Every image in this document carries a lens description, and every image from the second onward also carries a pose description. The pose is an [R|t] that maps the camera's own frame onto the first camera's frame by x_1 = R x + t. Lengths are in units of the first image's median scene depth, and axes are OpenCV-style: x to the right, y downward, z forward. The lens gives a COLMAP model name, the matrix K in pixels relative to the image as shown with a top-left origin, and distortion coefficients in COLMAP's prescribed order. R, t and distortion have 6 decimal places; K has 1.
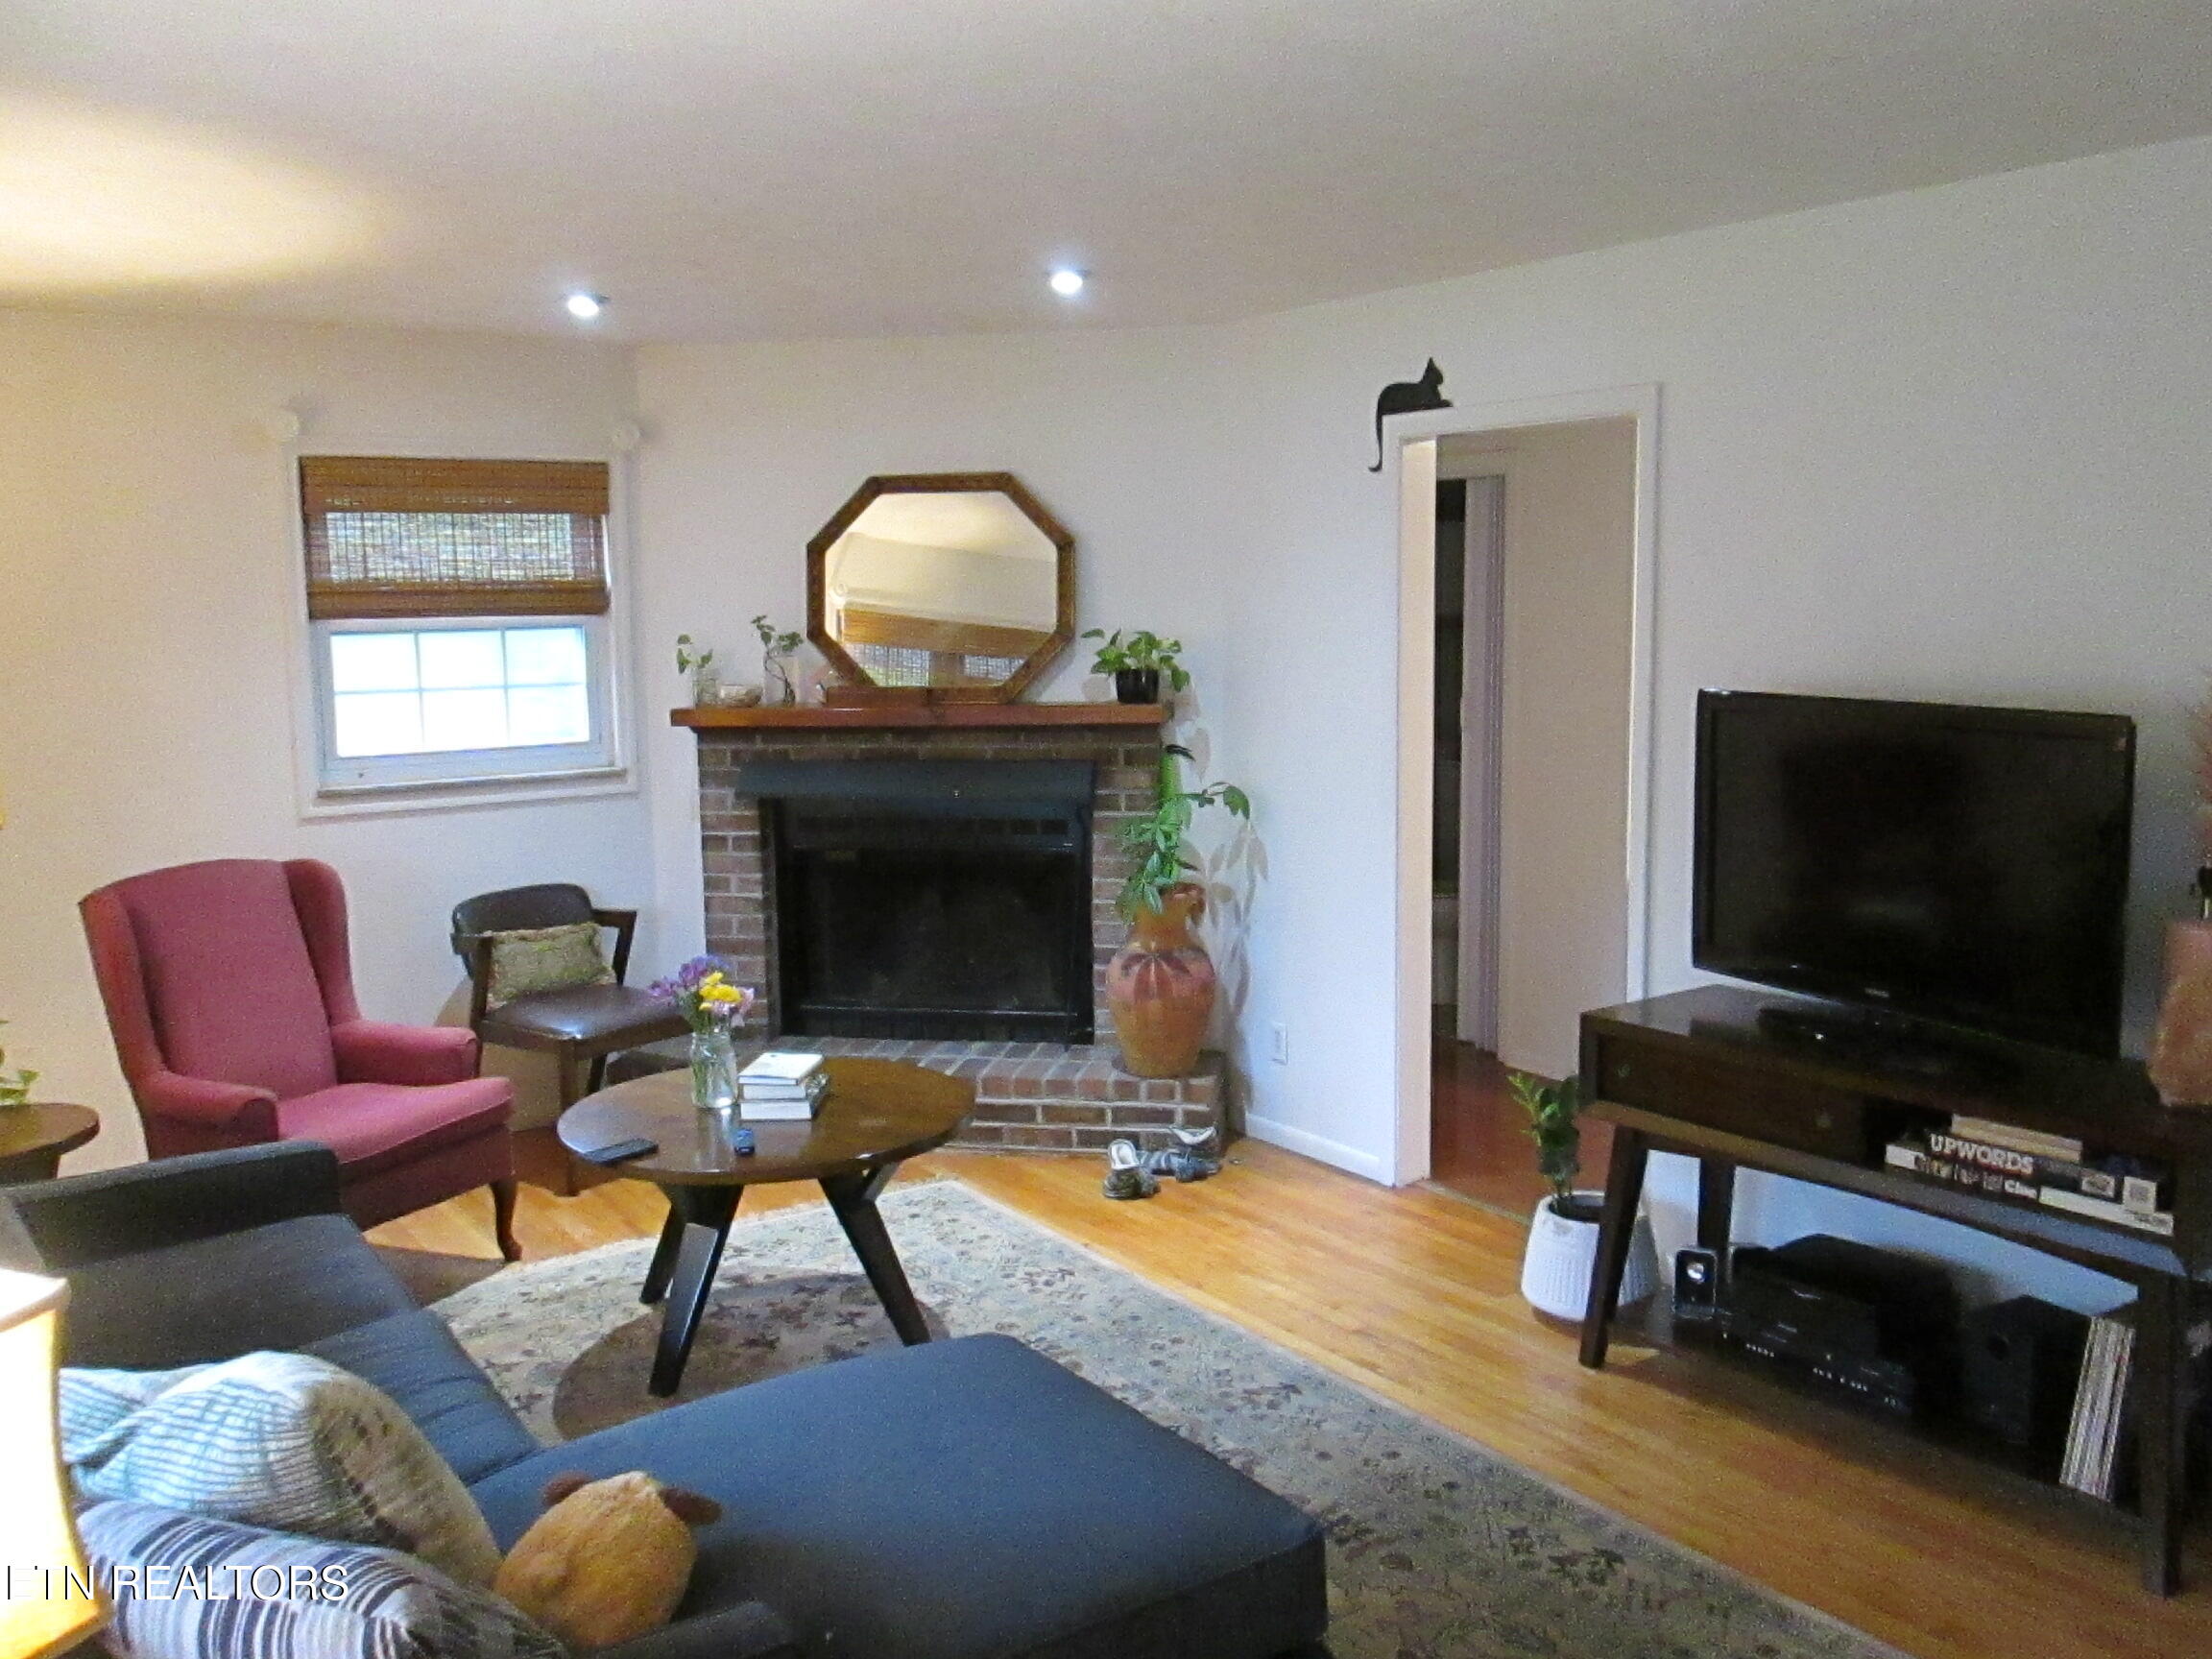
lens RADIAL K [[1853.9, 0, 1086.2], [0, 1853.9, 815.1], [0, 0, 1]] dist [-0.050156, 0.032630]
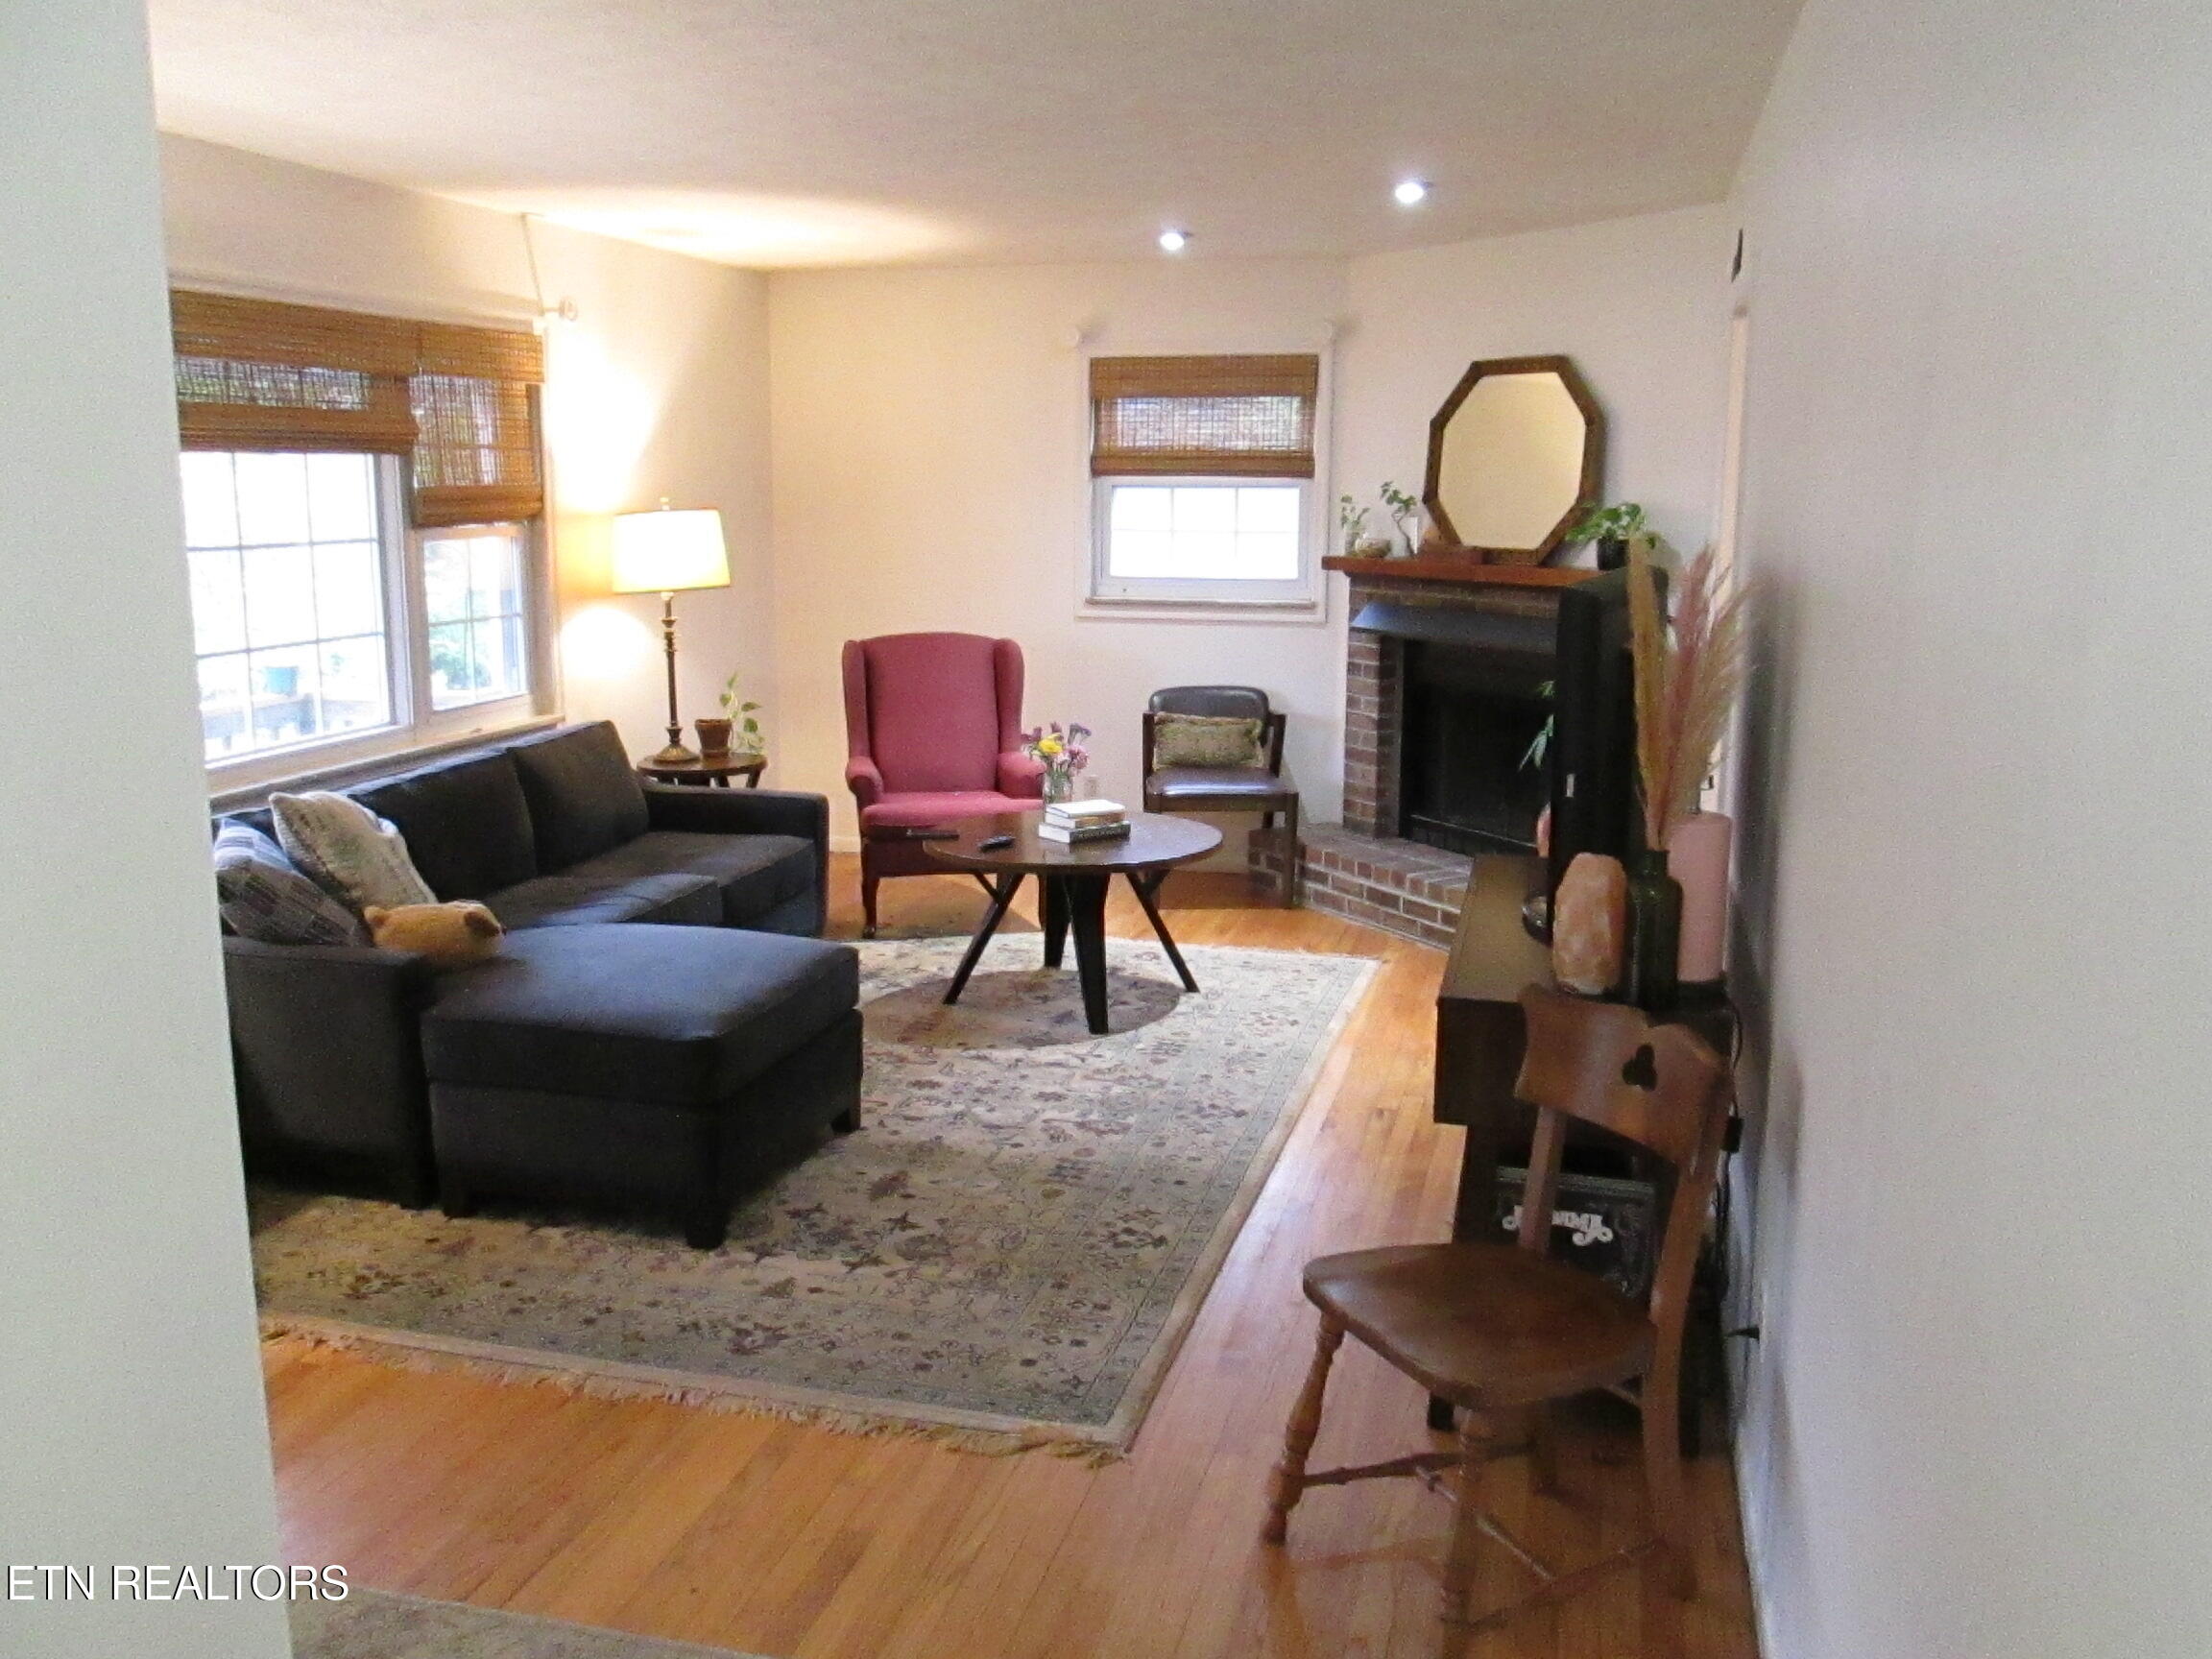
lens RADIAL K [[1853.9, 0, 1108.2], [0, 1853.9, 813.1], [0, 0, 1]] dist [-0.050156, 0.032630]
pose [[0.646003, 0.154075, -0.747623, 0.816482], [-0.103925, 0.988050, 0.113824, -0.016971], [0.756227, 0.004166, 0.654296, 0.105442]]
